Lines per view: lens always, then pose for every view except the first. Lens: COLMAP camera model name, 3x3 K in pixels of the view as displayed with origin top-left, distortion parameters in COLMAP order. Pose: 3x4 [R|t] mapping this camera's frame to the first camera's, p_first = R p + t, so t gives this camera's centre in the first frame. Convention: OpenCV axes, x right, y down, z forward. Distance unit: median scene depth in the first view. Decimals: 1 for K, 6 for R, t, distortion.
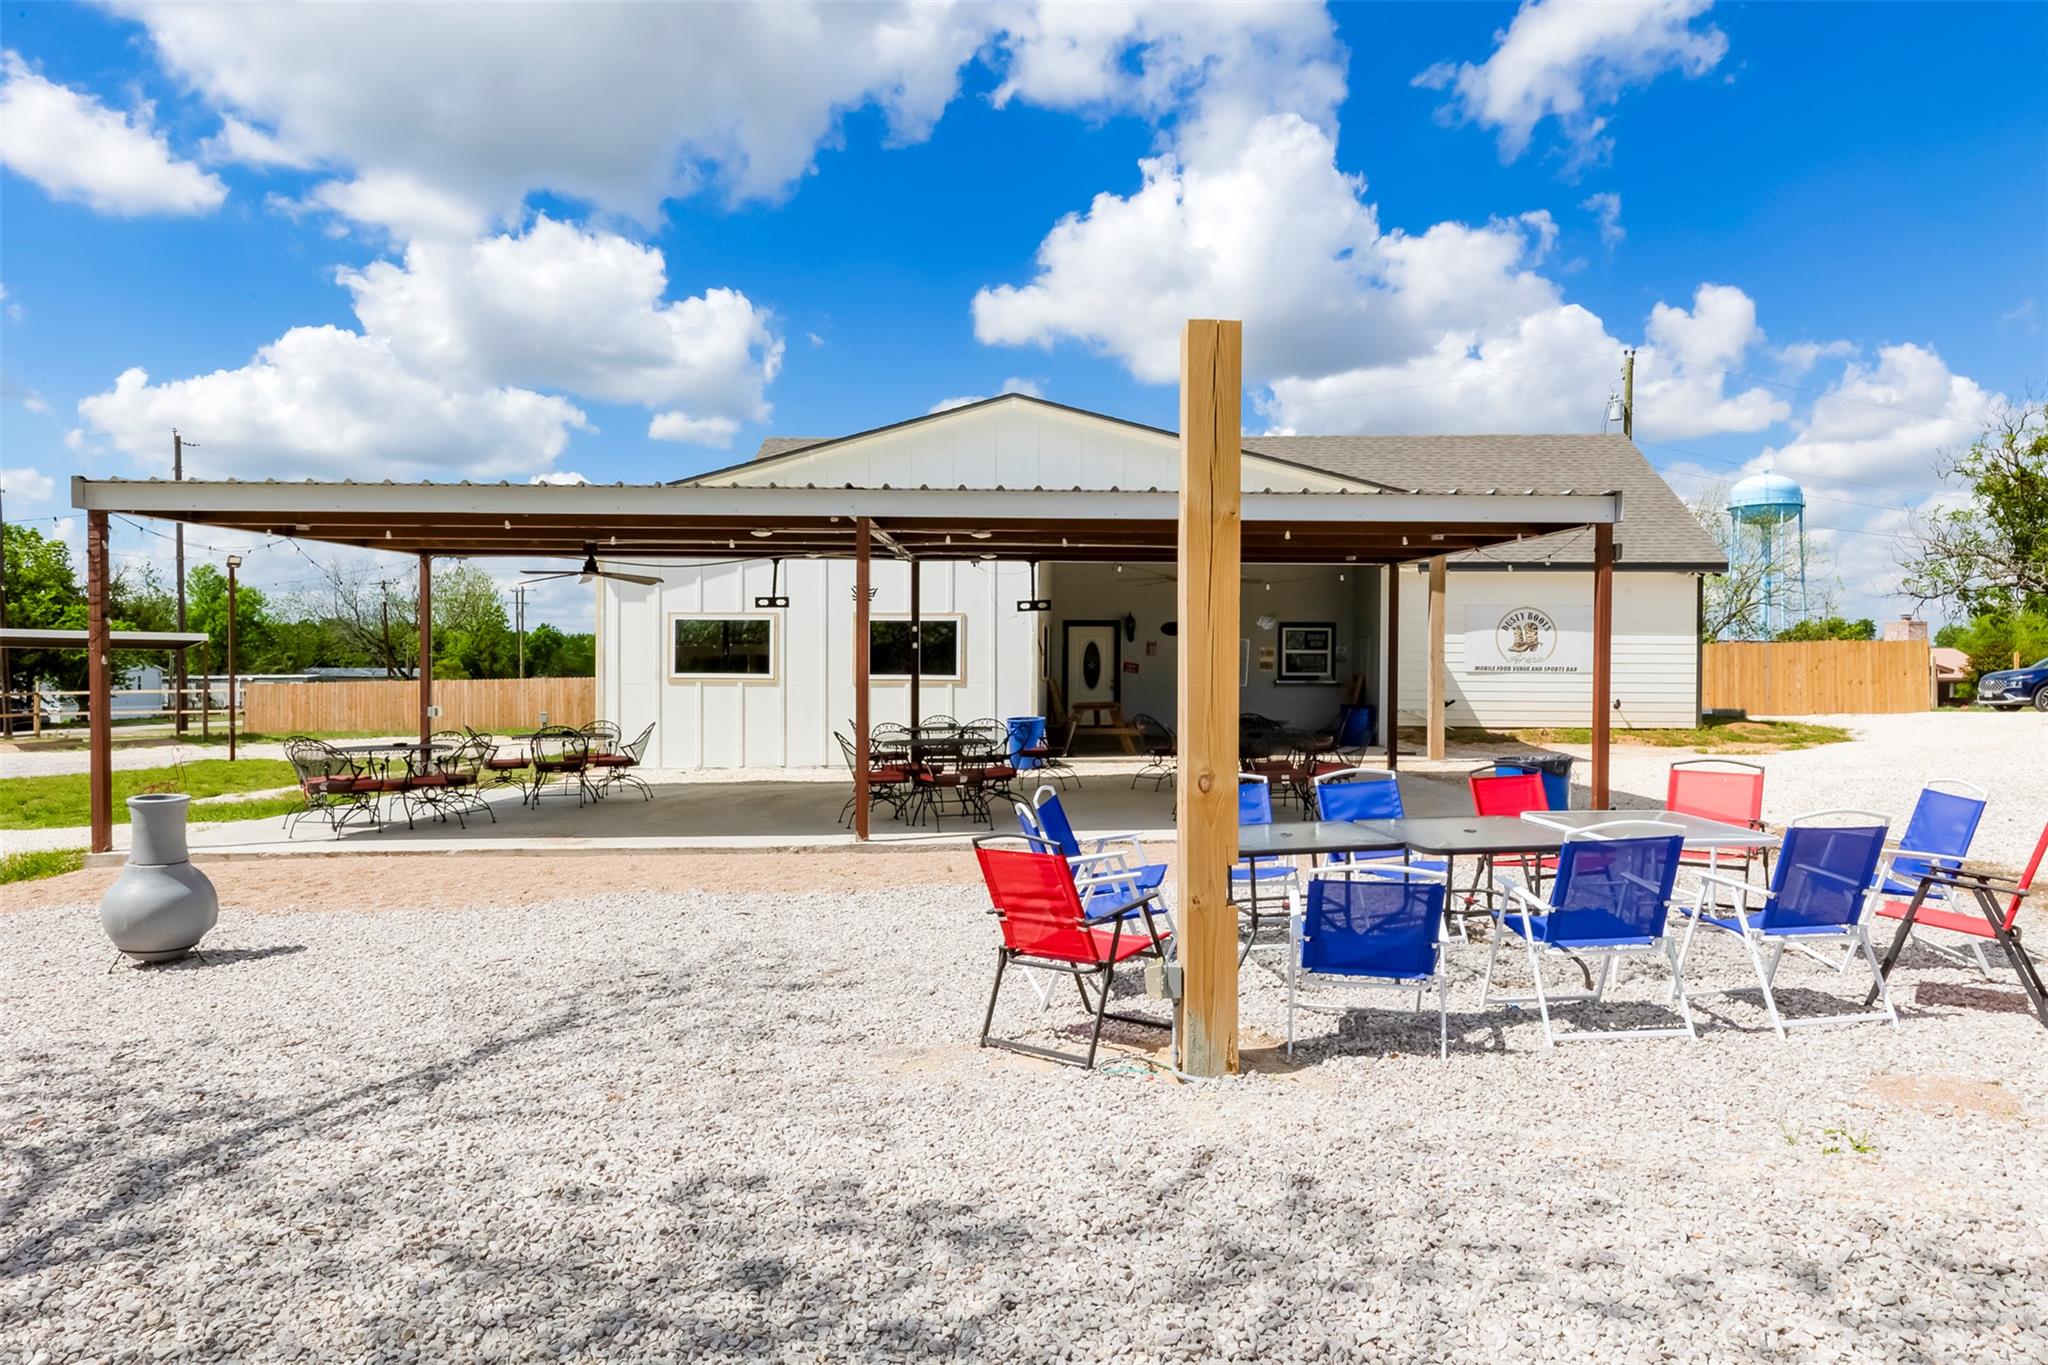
lens RADIAL K [[1328.8, 0, 1025.0], [0, 1328.8, 681.7], [0, 0, 1]] dist [0.011021, 0.000693]
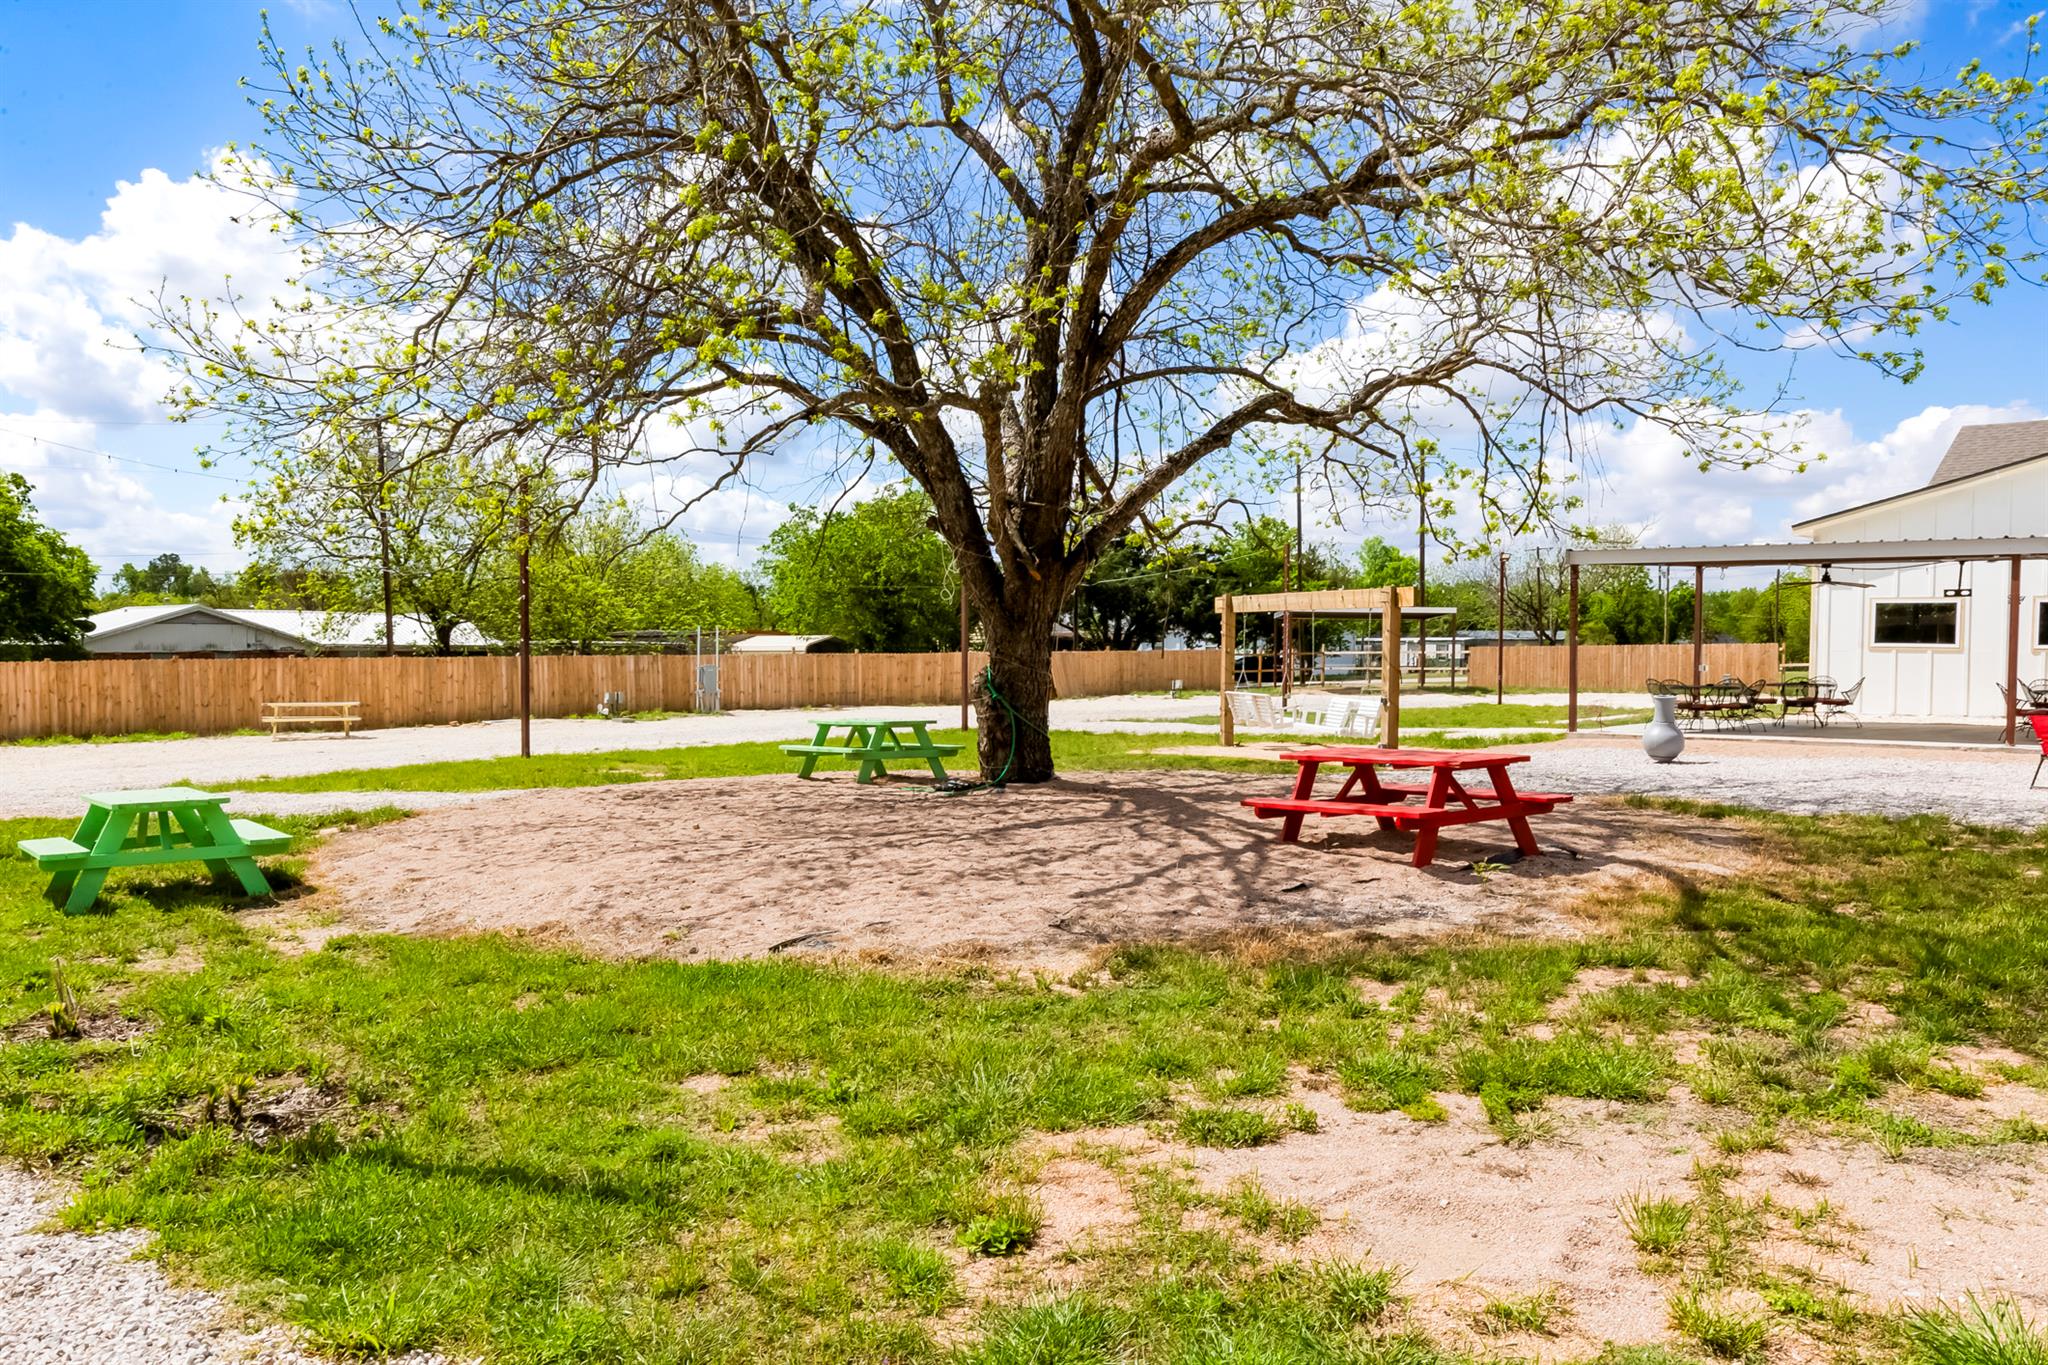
lens RADIAL K [[1512.7, 0, 1026.3], [0, 1512.7, 681.0], [0, 0, 1]] dist [-0.002757, 0.001332]
pose [[0.732411, 0.022034, -0.680506, 0.145576], [-0.005736, 0.999640, 0.026193, -0.002957], [0.680838, -0.015281, 0.732274, -0.687481]]
